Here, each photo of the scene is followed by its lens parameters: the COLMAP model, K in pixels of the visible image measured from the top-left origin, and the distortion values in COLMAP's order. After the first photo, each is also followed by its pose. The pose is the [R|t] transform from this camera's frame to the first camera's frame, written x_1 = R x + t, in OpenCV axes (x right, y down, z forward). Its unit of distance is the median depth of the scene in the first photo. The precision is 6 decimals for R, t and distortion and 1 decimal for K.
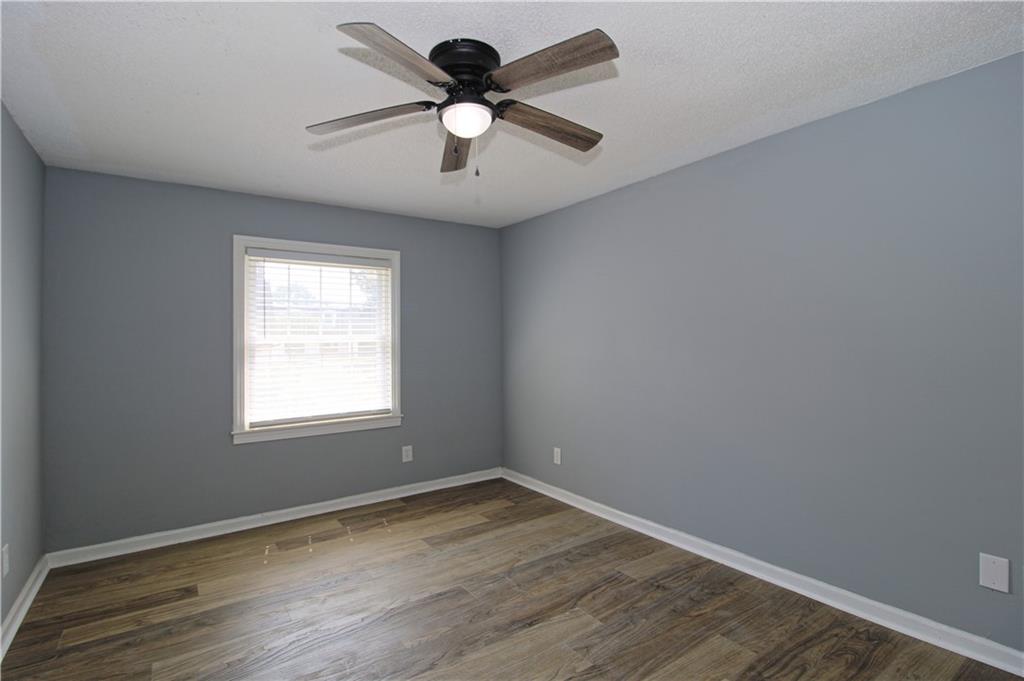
lens RADIAL K [[488.8, 0, 511.3], [0, 488.8, 331.2], [0, 0, 1]] dist [-0.016377, -0.000717]
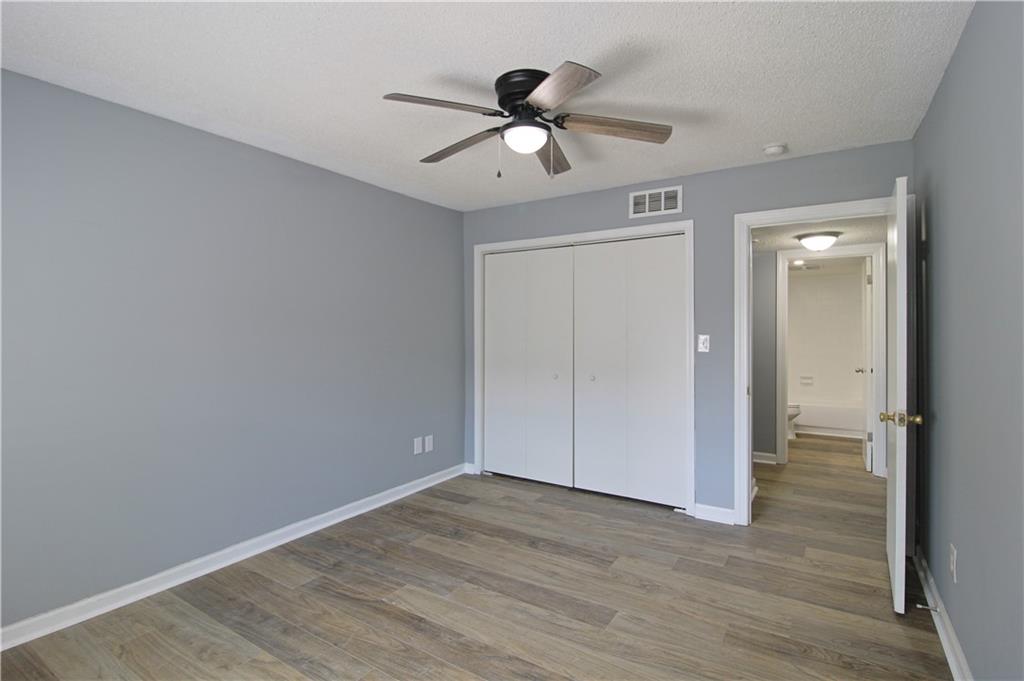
lens RADIAL K [[488.8, 0, 511.3], [0, 488.8, 331.2], [0, 0, 1]] dist [-0.016377, -0.000717]
pose [[-0.373622, 0.012811, 0.927493, -0.836269], [-0.013994, 0.999713, -0.019446, 0.030349], [-0.927475, -0.020245, -0.373336, 1.060653]]
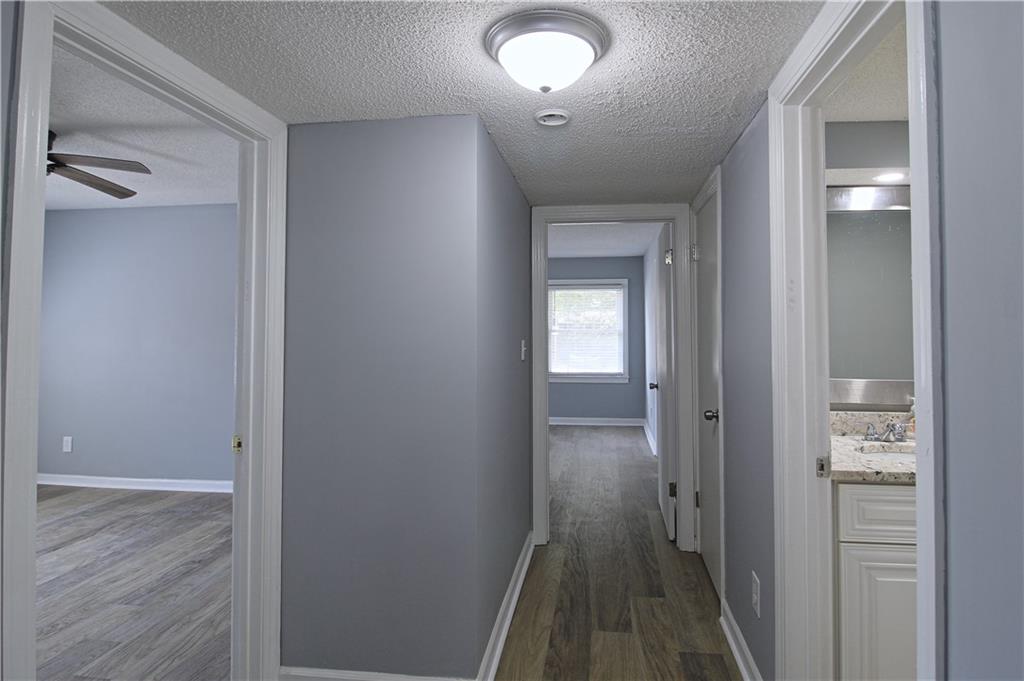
lens RADIAL K [[573.3, 0, 519.0], [0, 573.3, 307.4], [0, 0, 1]] dist [0.003201, -0.000201]
pose [[0.697644, 0.040965, 0.715272, -0.193243], [-0.023411, 0.999134, -0.034388, -0.020200], [-0.716062, 0.007246, 0.697999, -0.854776]]
